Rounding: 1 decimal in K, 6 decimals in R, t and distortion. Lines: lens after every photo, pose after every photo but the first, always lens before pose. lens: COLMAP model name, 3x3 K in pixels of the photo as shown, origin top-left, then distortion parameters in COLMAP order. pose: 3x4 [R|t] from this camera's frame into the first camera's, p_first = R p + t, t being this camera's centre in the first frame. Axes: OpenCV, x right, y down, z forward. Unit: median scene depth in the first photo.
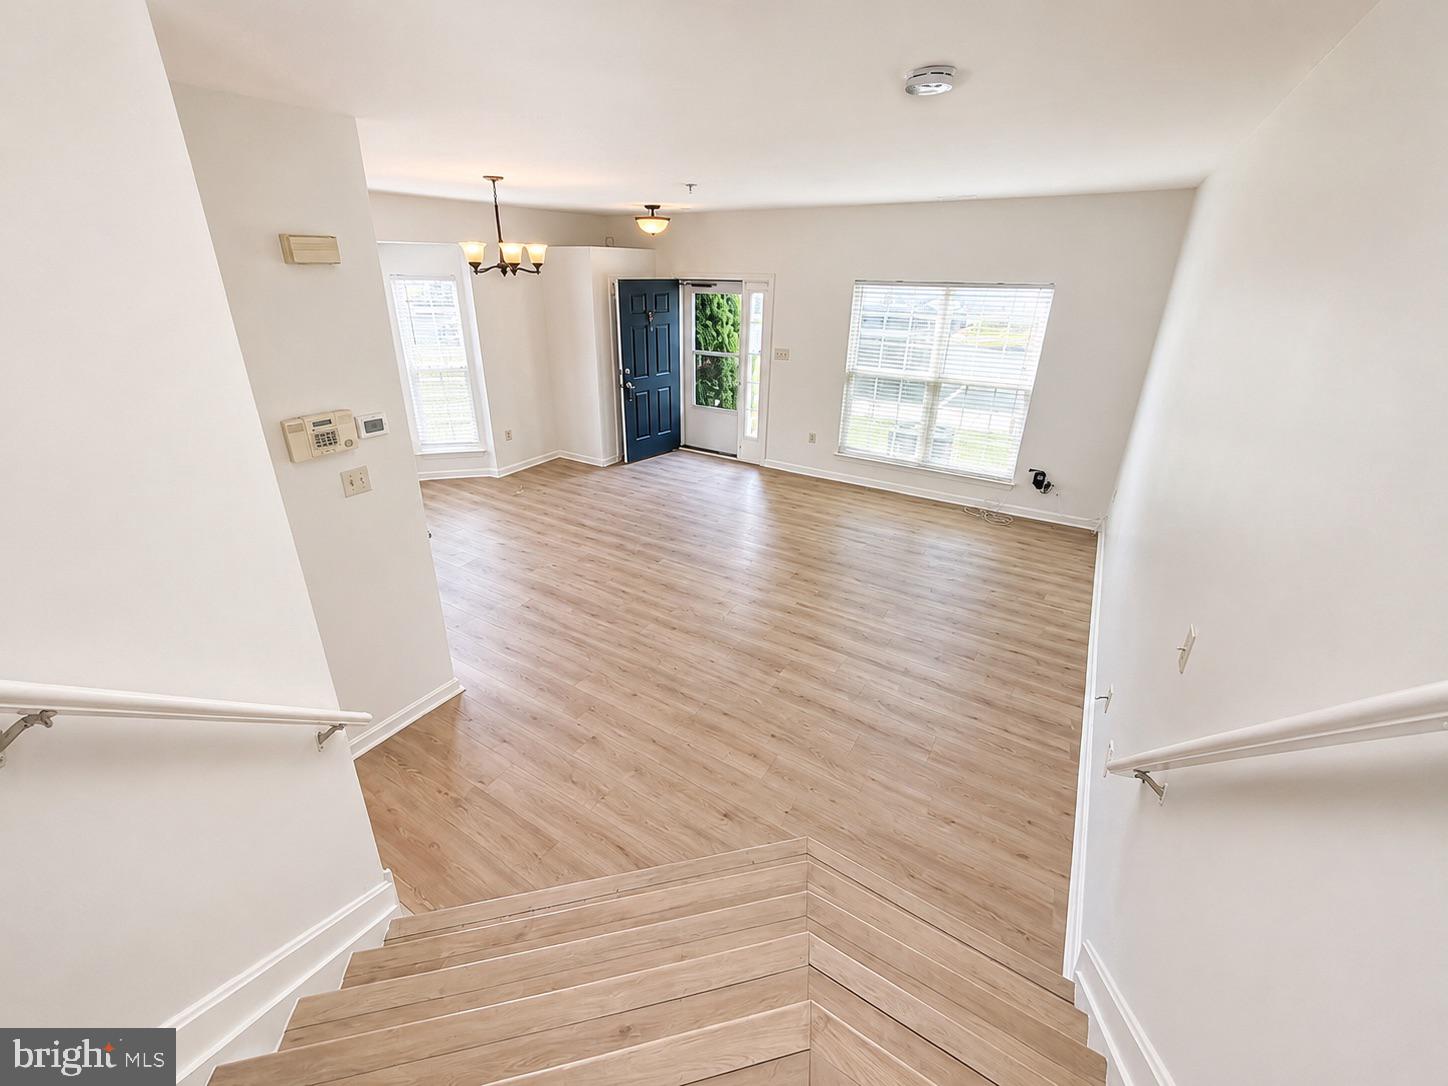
lens RADIAL K [[597.3, 0, 717.1], [0, 597.3, 517.6], [0, 0, 1]] dist [0.000855, 0.000030]
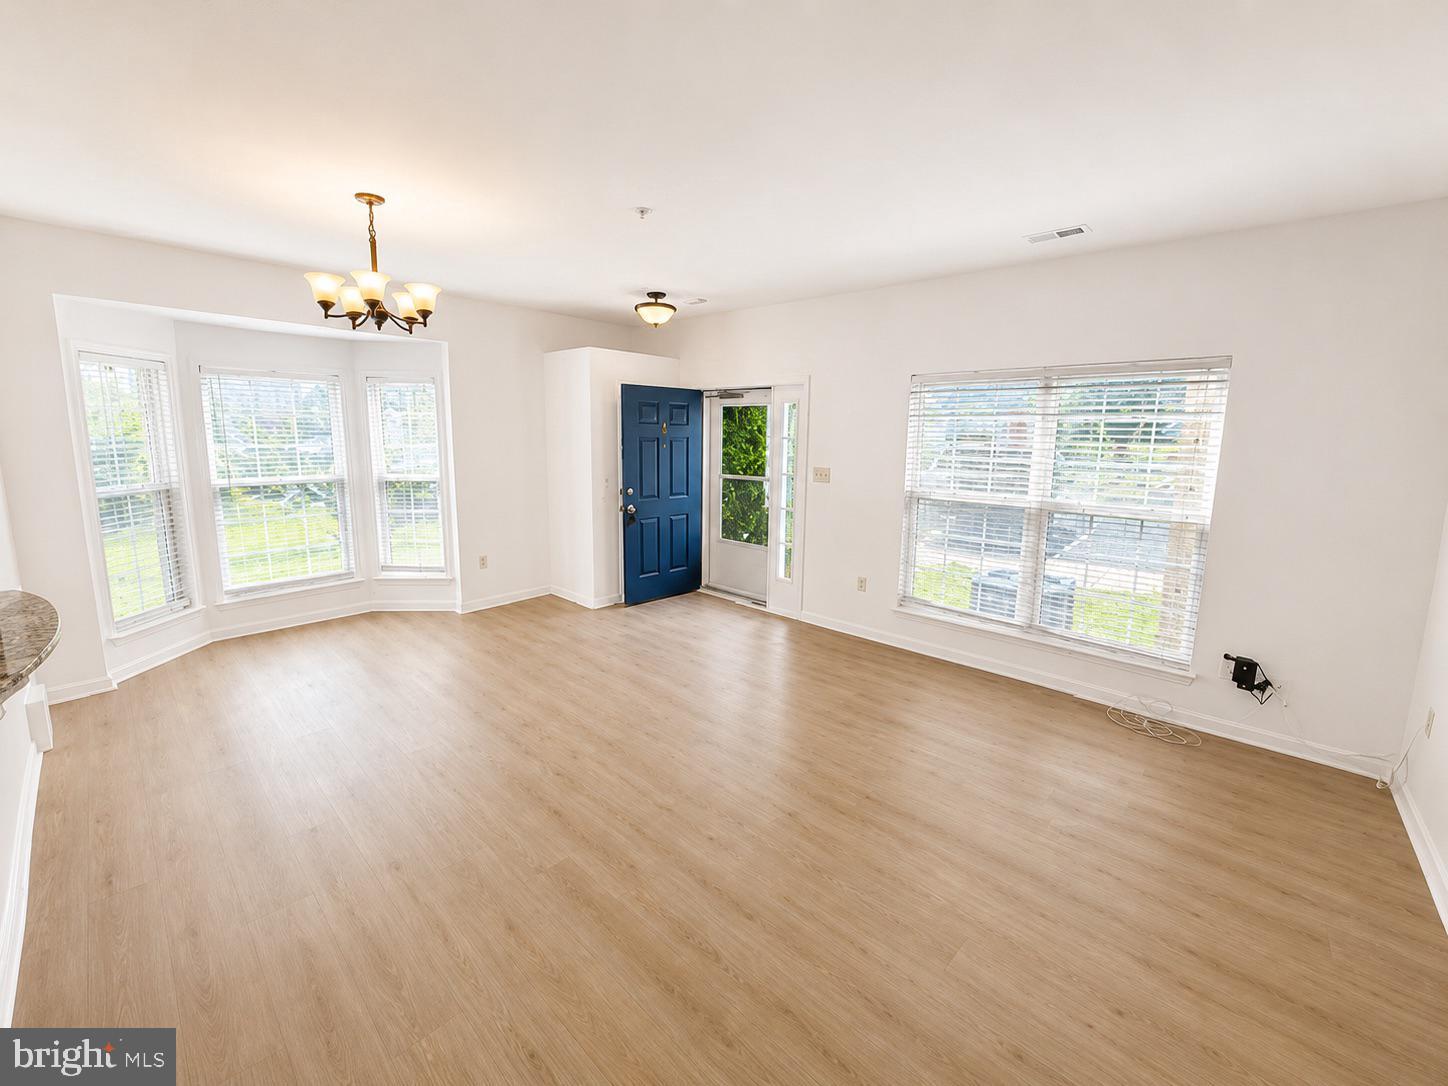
lens RADIAL K [[571.2, 0, 719.8], [0, 571.2, 504.6], [0, 0, 1]] dist [0.000051, 0.000012]
pose [[0.990295, 0.028886, -0.135946, 0.077364], [-0.063438, 0.964267, -0.257224, -0.034973], [0.123658, 0.263352, 0.956741, 0.272507]]
